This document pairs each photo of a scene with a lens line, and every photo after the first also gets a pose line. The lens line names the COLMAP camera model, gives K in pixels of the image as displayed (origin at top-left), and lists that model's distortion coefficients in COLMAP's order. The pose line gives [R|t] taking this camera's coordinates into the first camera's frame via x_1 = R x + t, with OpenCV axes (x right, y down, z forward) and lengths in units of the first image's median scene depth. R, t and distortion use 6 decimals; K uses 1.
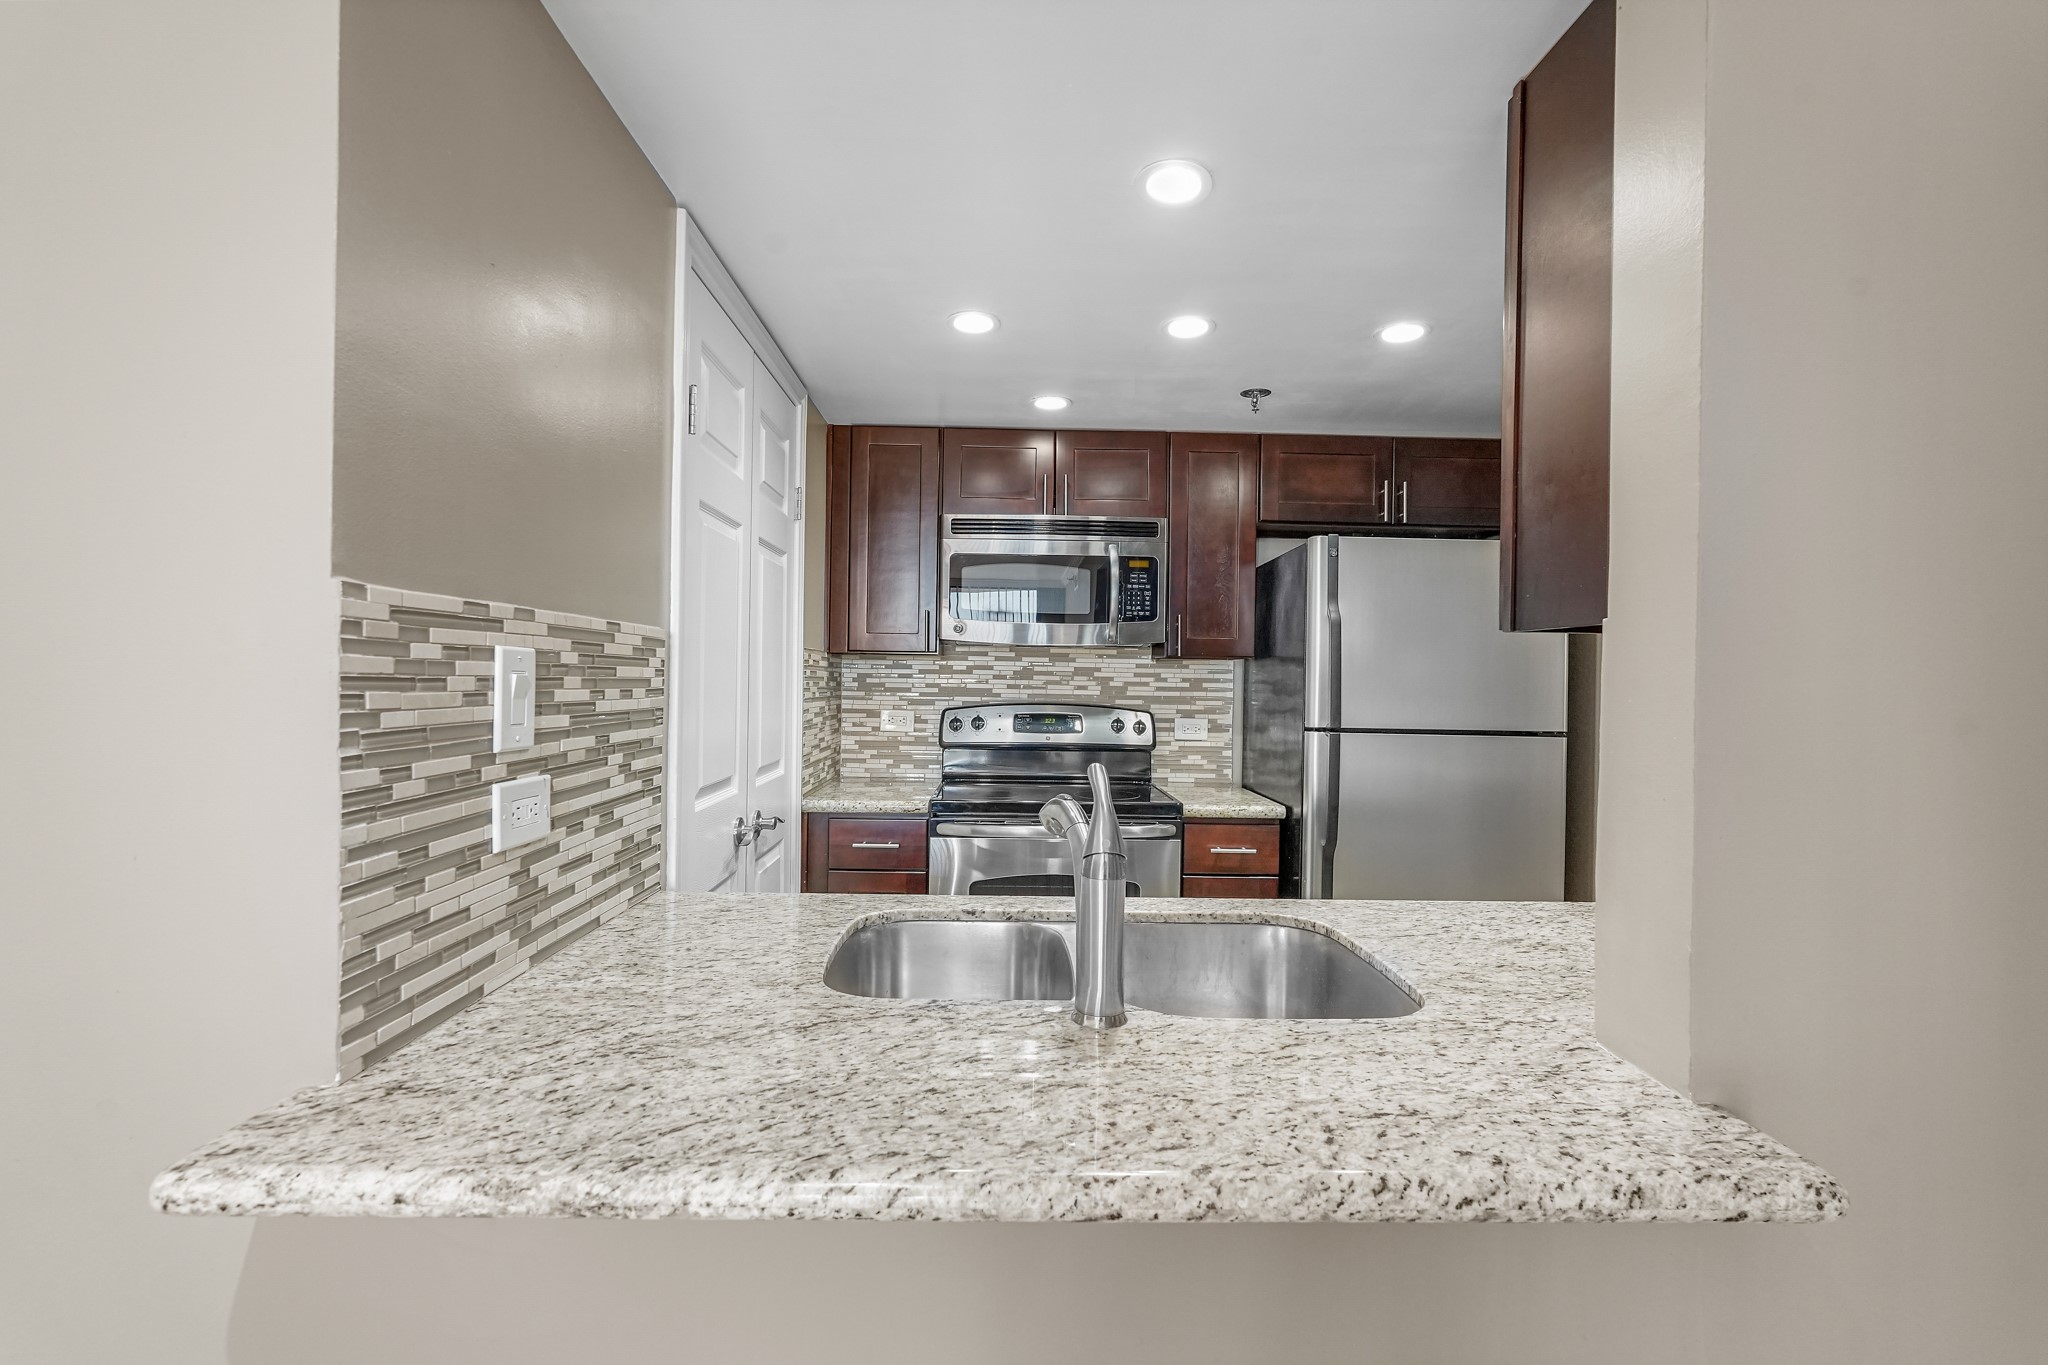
lens RADIAL K [[933.5, 0, 1014.4], [0, 933.5, 683.4], [0, 0, 1]] dist [-0.005836, 0.003360]
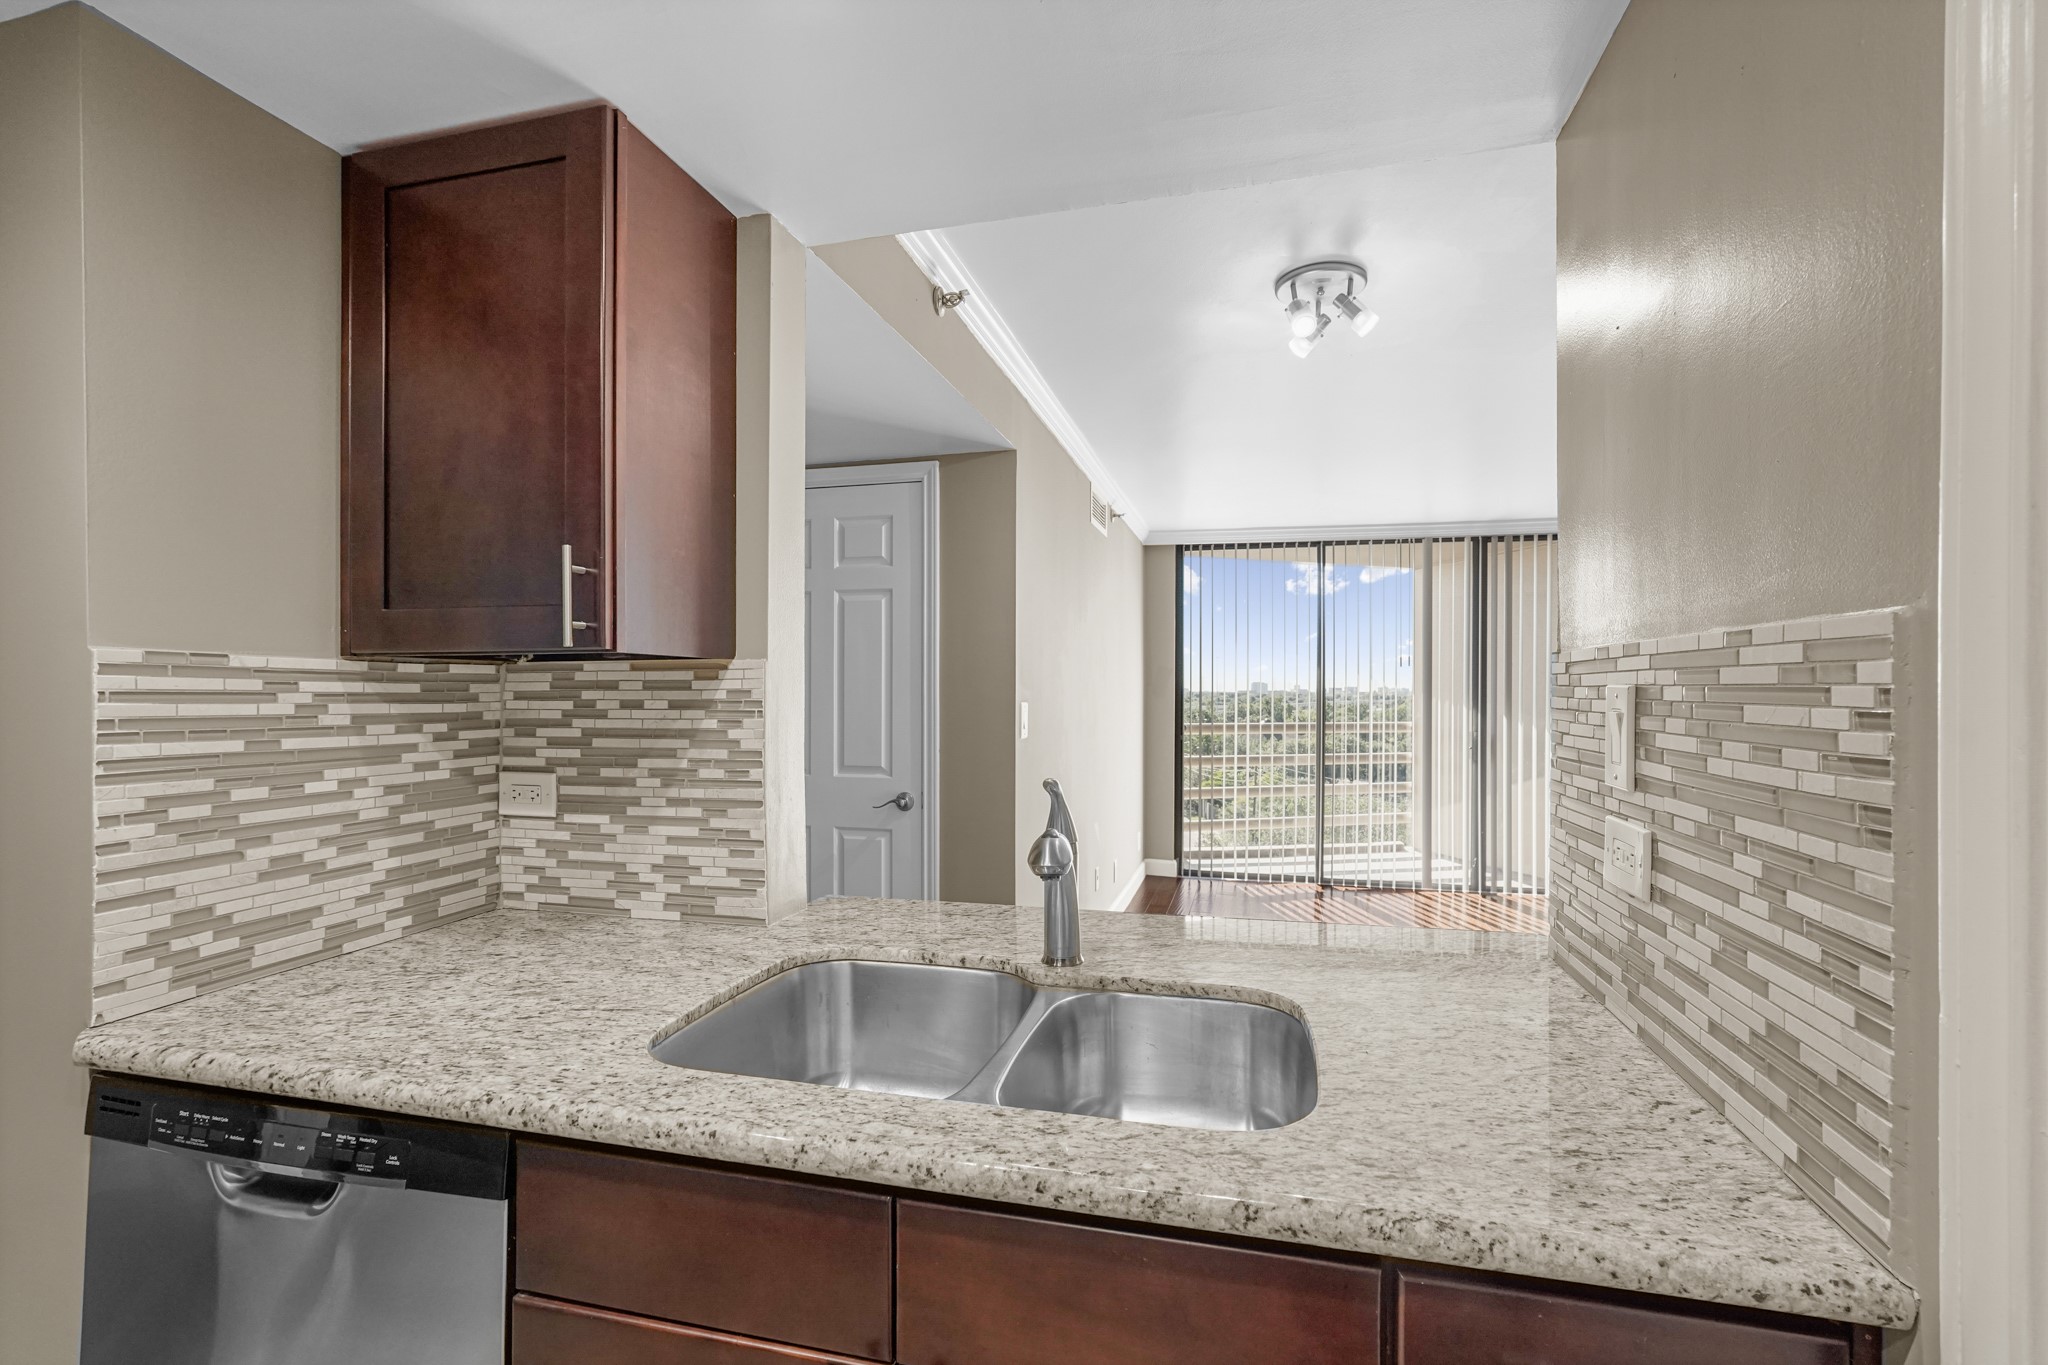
lens RADIAL K [[933.5, 0, 1039.0], [0, 933.5, 689.3], [0, 0, 1]] dist [-0.005836, 0.003360]
pose [[-0.970538, -0.016894, 0.240356, -0.196232], [-0.015785, 0.999854, 0.006540, -0.035367], [-0.240432, 0.002553, -0.970663, 2.401374]]
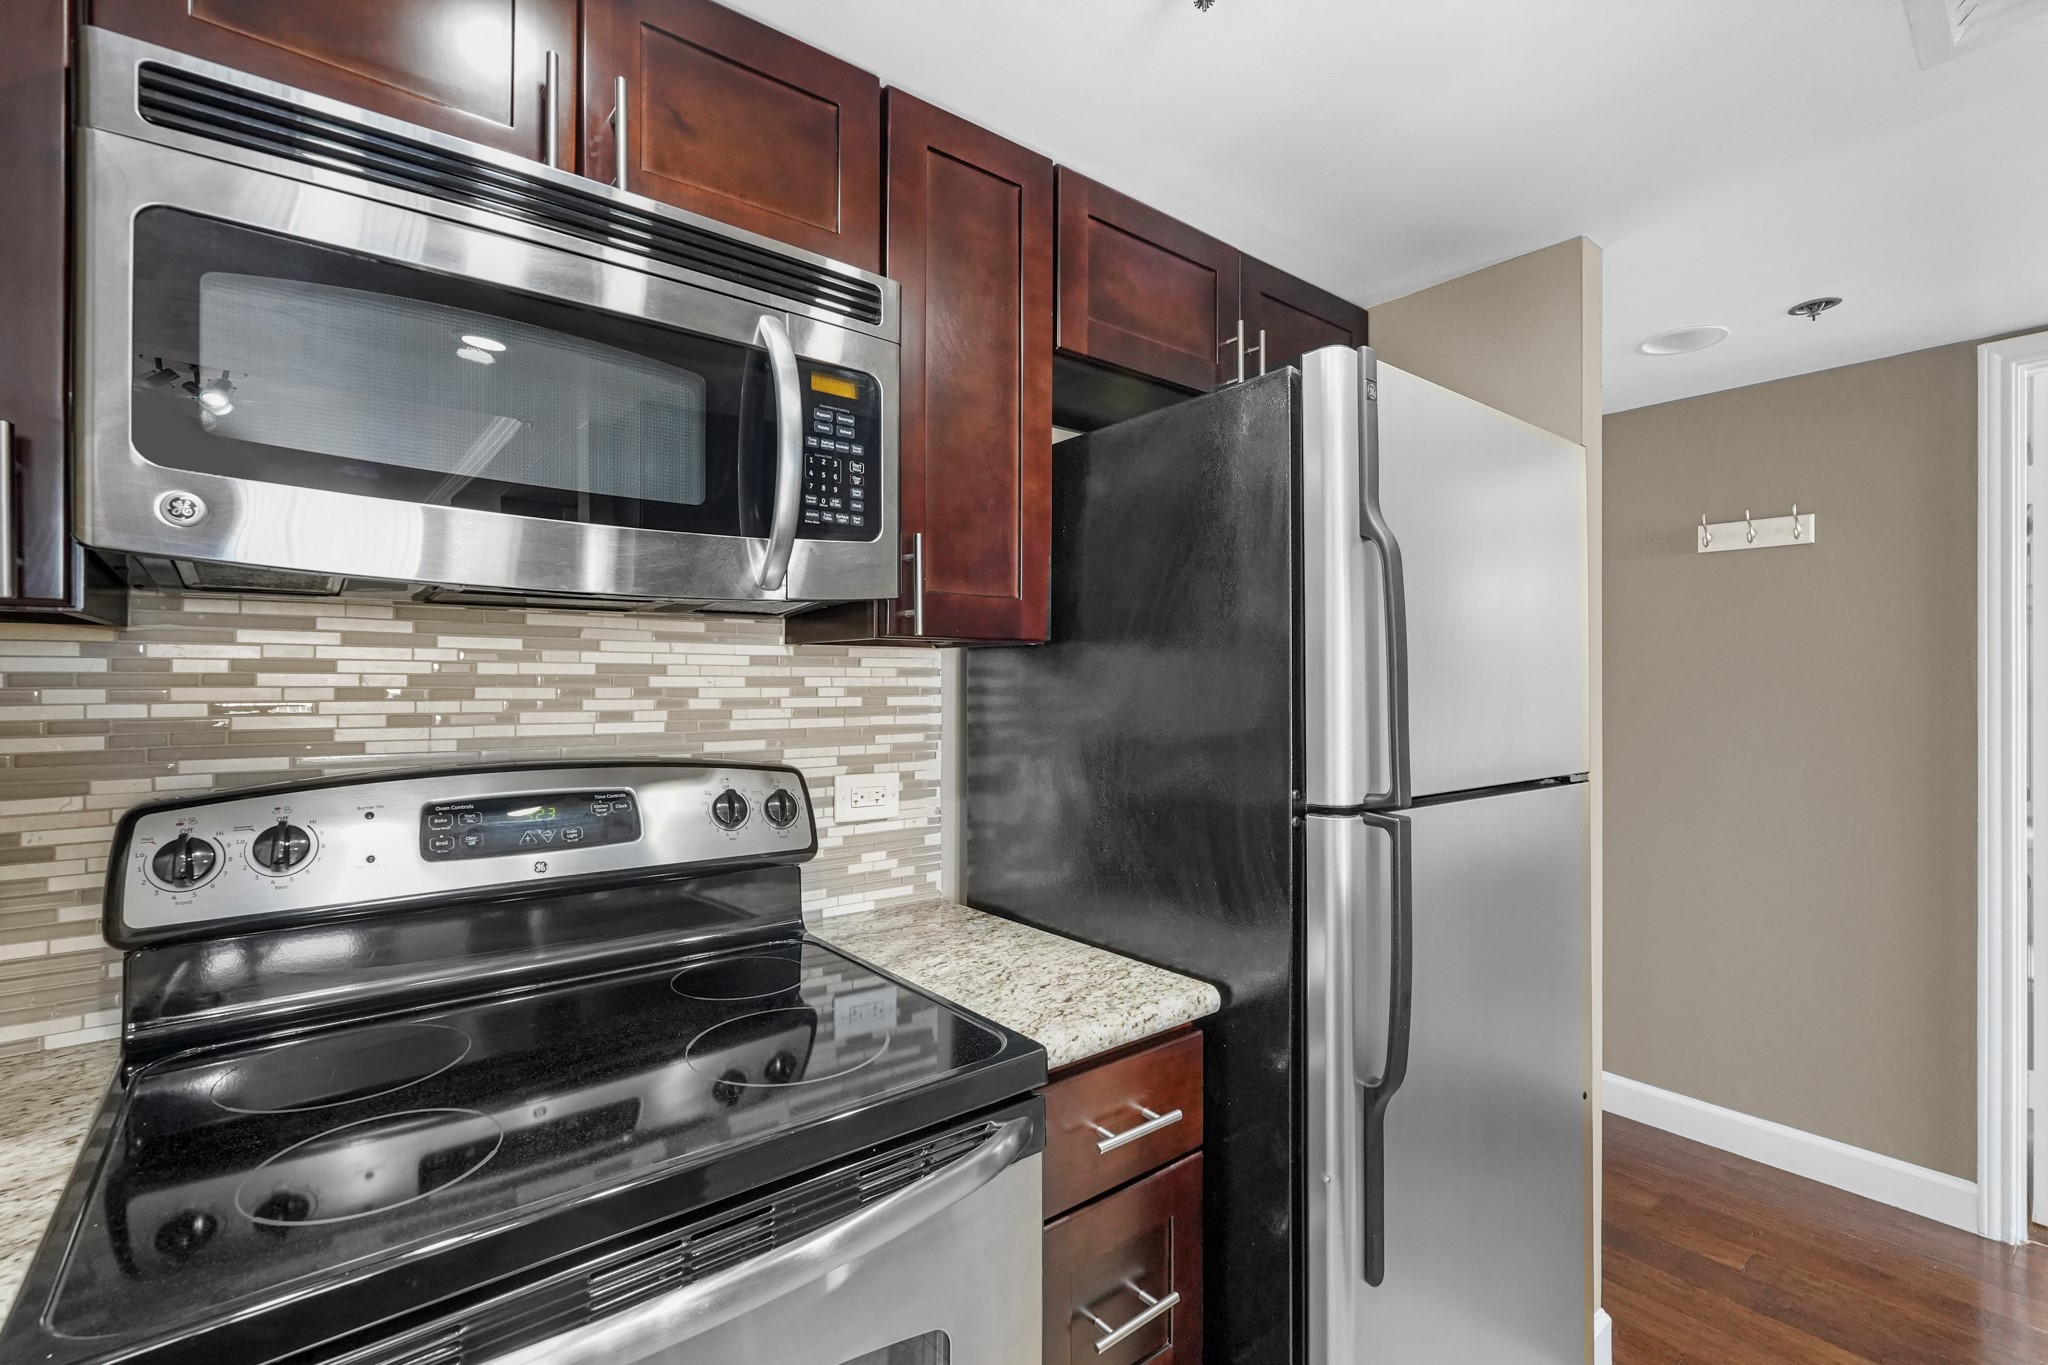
lens RADIAL K [[933.5, 0, 1034.1], [0, 933.5, 678.4], [0, 0, 1]] dist [-0.005836, 0.003360]
pose [[0.783579, -0.011016, 0.621195, -0.034205], [0.015324, 0.999881, -0.001600, -0.008032], [-0.621103, 0.010773, 0.783655, 0.593735]]
